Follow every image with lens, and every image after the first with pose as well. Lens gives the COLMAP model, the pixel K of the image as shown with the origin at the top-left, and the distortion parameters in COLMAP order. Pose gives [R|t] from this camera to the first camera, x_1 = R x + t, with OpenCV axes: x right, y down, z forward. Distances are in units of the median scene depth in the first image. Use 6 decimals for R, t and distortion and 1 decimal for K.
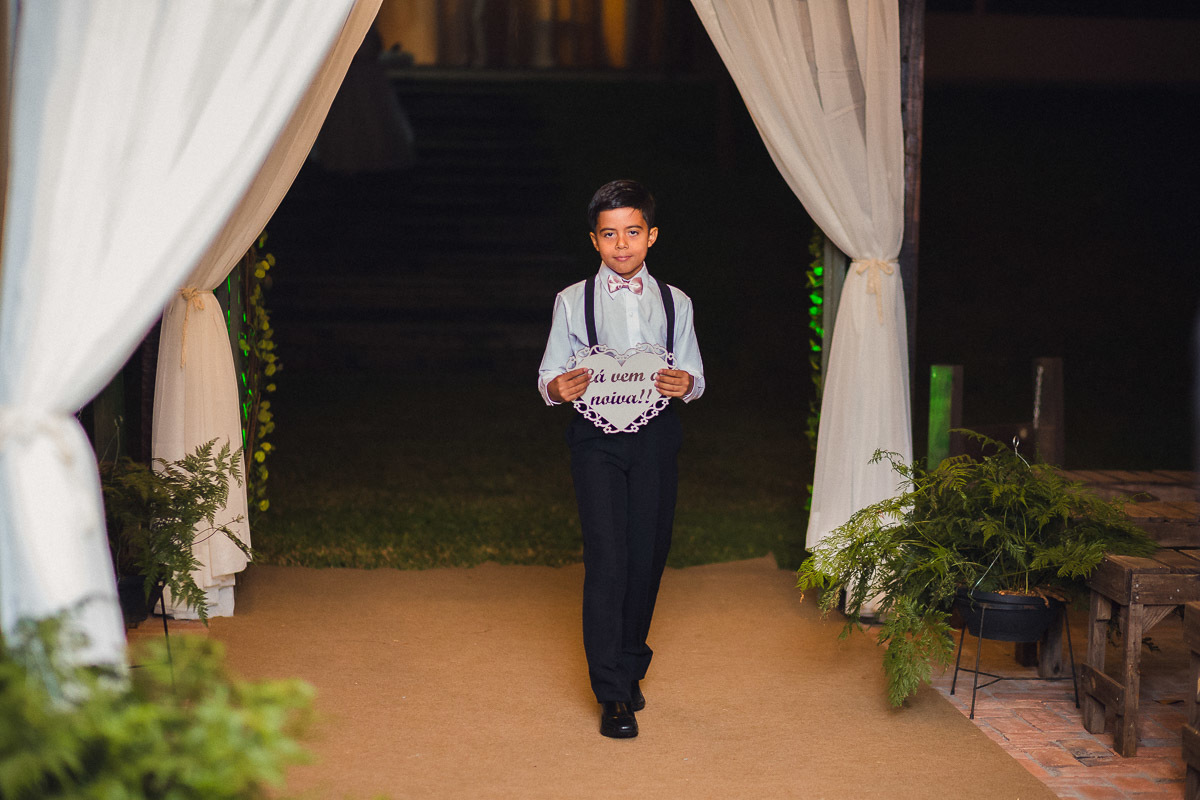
lens RADIAL K [[3006.5, 0, 600.0], [0, 3006.5, 400.0], [0, 0, 1]] dist [-0.149713, -1.055395]
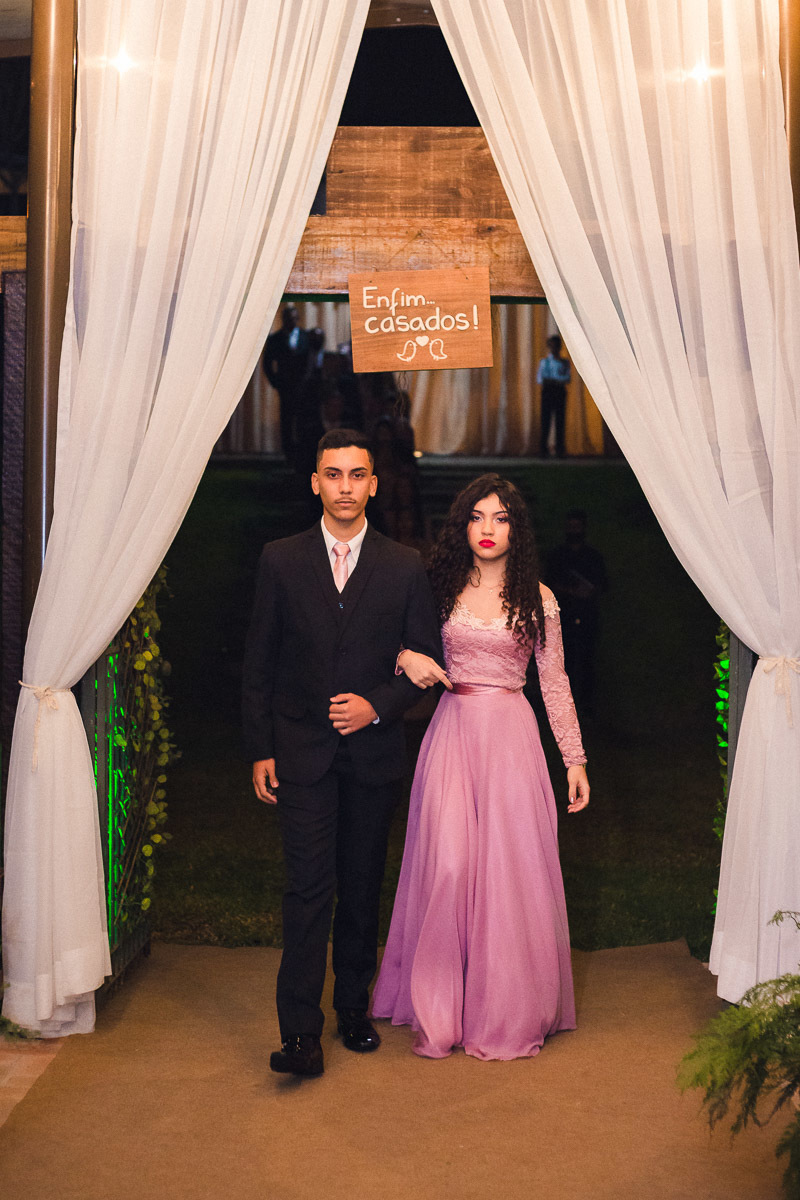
lens RADIAL K [[2114.9, 0, 400.0], [0, 2114.9, 600.0], [0, 0, 1]] dist [-0.117103, -0.097494]
pose [[0.994971, 0.000585, -0.100162, 0.039225], [-0.004620, 0.999187, -0.040049, -0.037702], [0.100058, 0.040311, 0.994165, 0.345567]]
